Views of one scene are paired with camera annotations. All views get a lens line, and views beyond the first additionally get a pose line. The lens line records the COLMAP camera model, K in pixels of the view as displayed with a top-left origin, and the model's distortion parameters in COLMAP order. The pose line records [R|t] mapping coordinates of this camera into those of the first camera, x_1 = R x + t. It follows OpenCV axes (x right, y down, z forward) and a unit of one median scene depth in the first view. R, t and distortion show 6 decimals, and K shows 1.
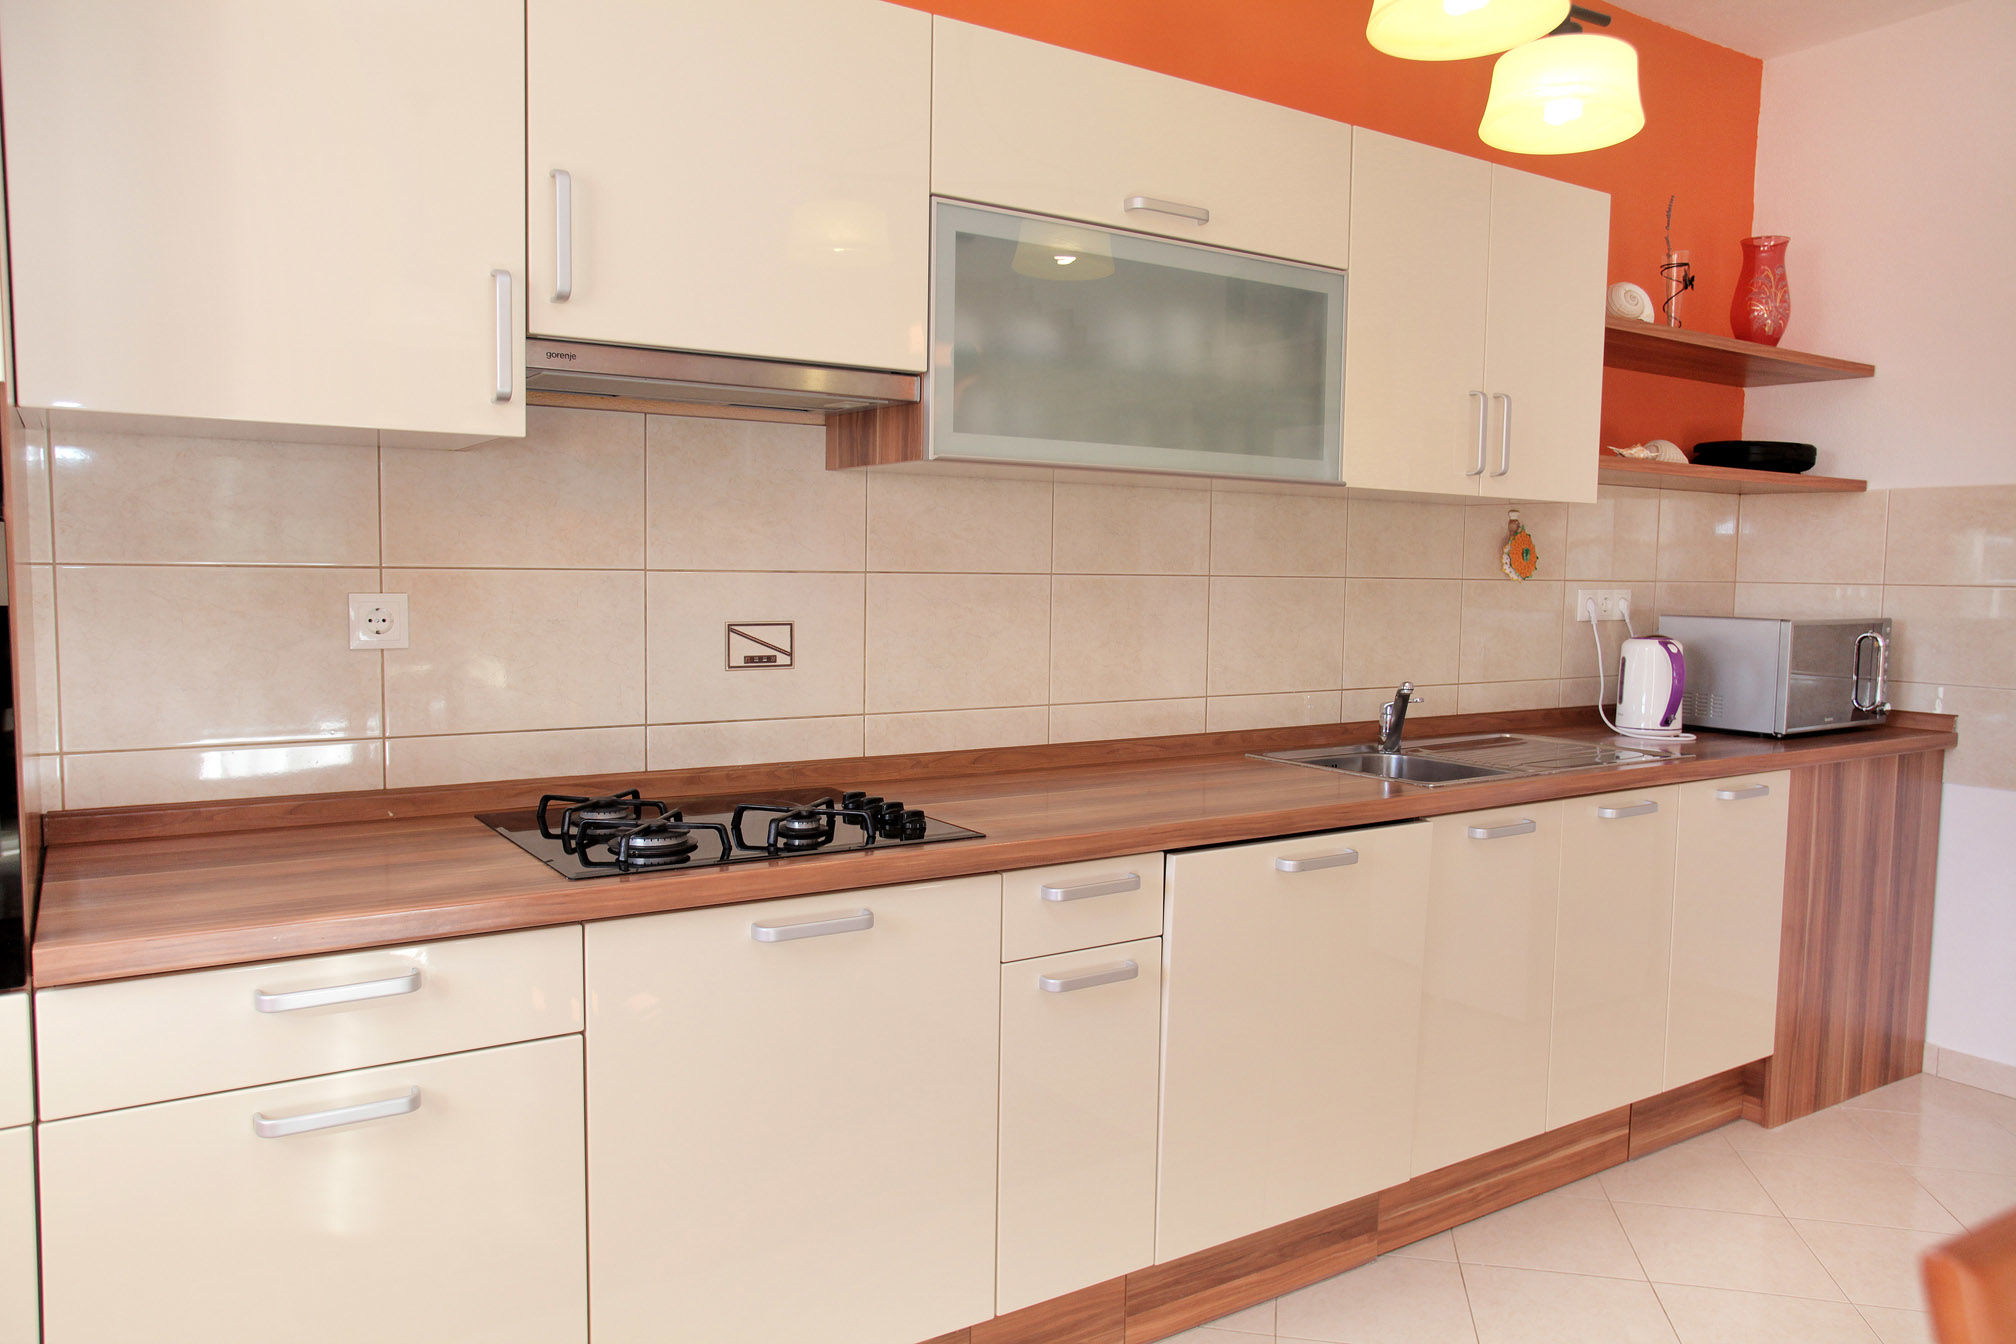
lens RADIAL K [[1425.3, 0, 1009.8], [0, 1425.3, 672.6], [0, 0, 1]] dist [-0.016452, 0.001405]
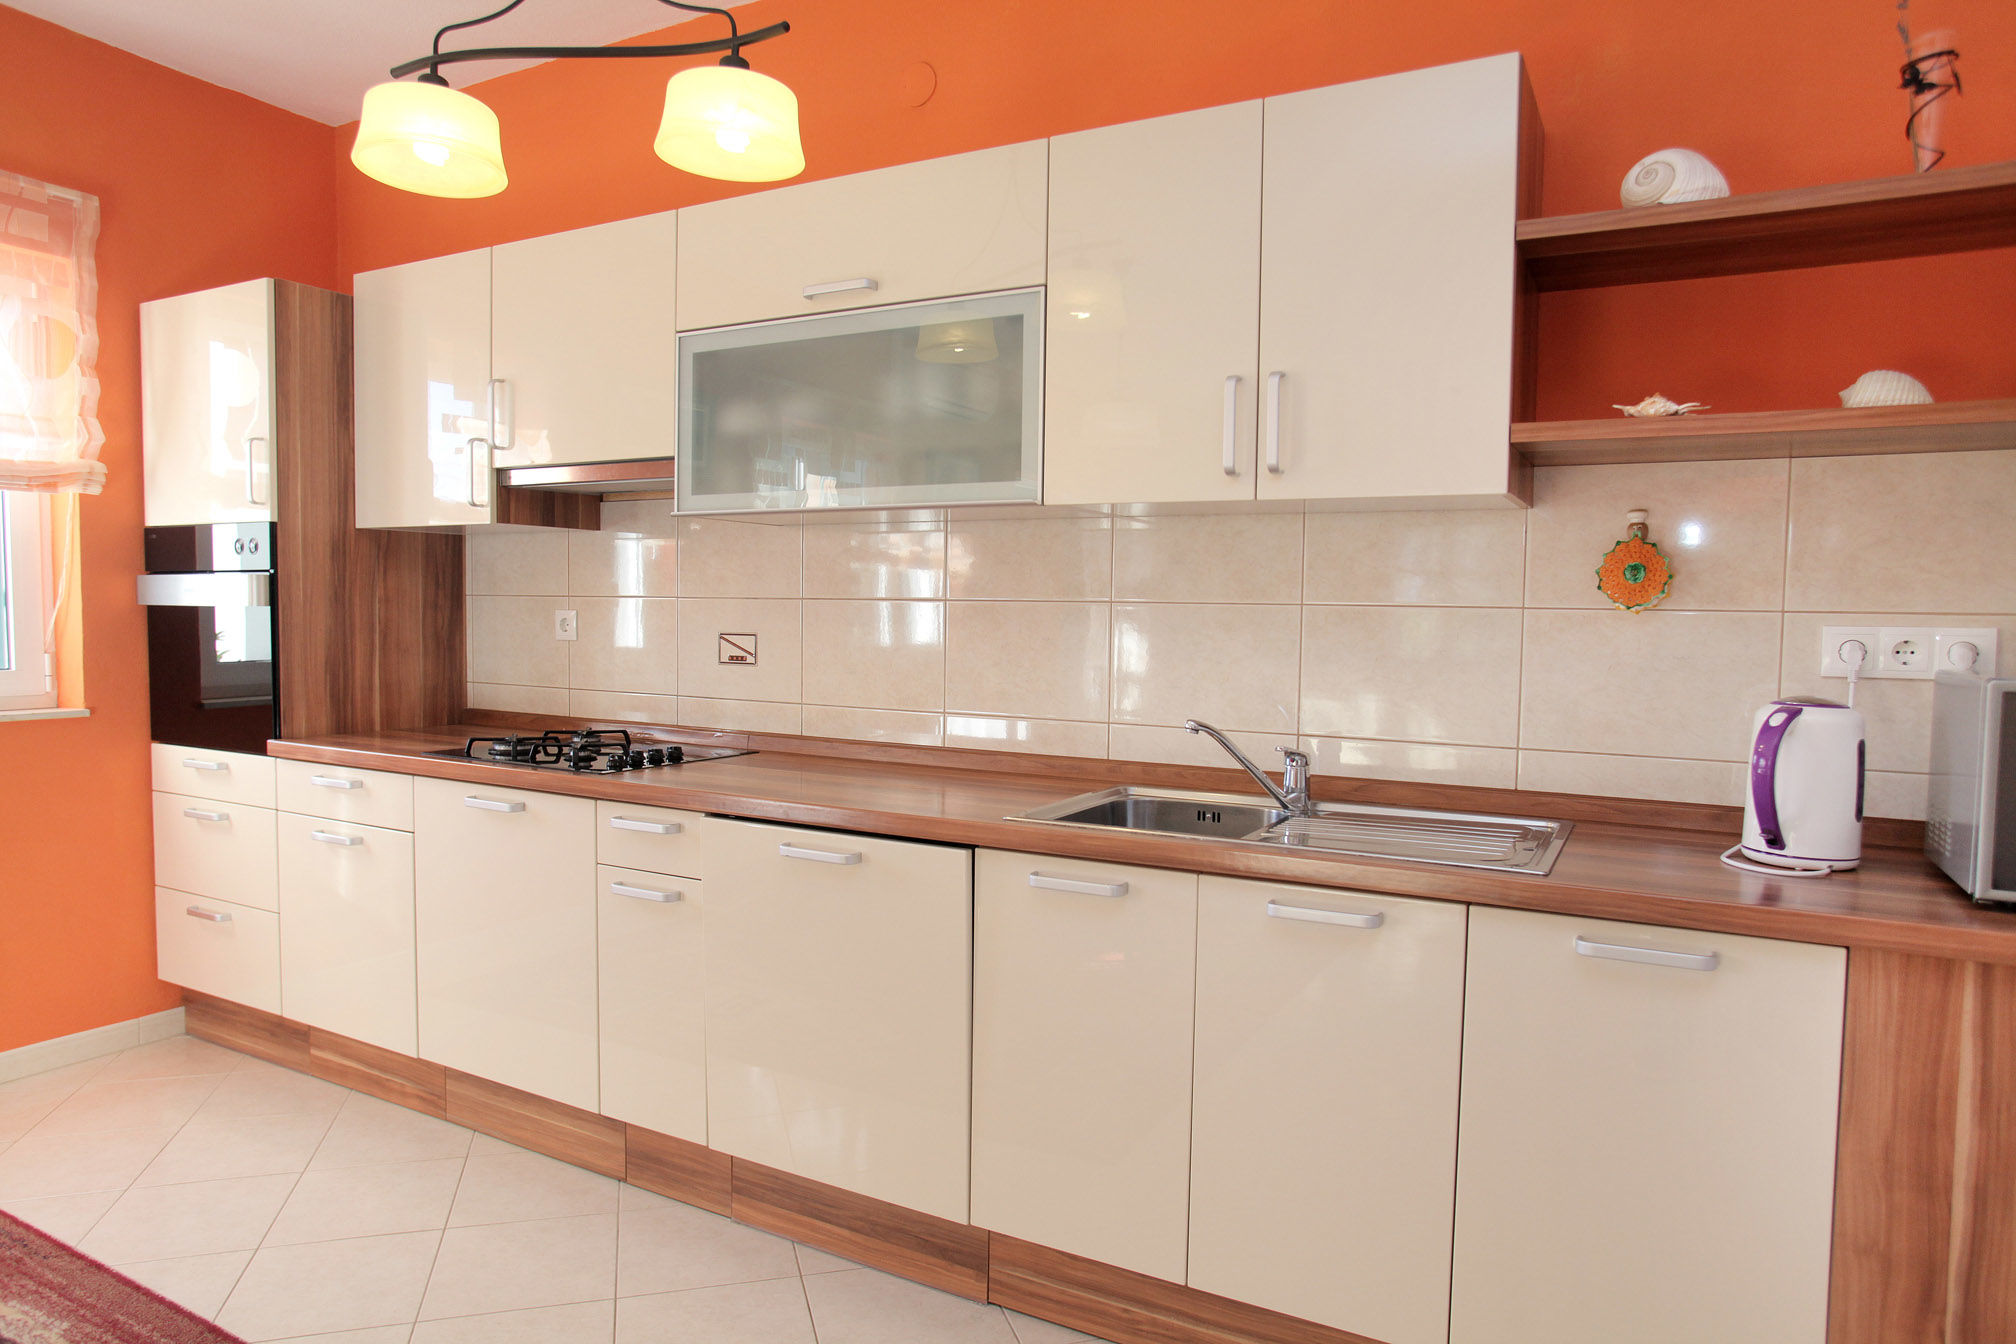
lens RADIAL K [[1243.5, 0, 1008.6], [0, 1243.5, 675.3], [0, 0, 1]] dist [-0.004128, -0.003103]
pose [[0.458610, 0.045268, -0.887484, 1.046094], [-0.069329, 0.997480, 0.015053, -0.029096], [0.885929, 0.054625, 0.460593, 0.631135]]
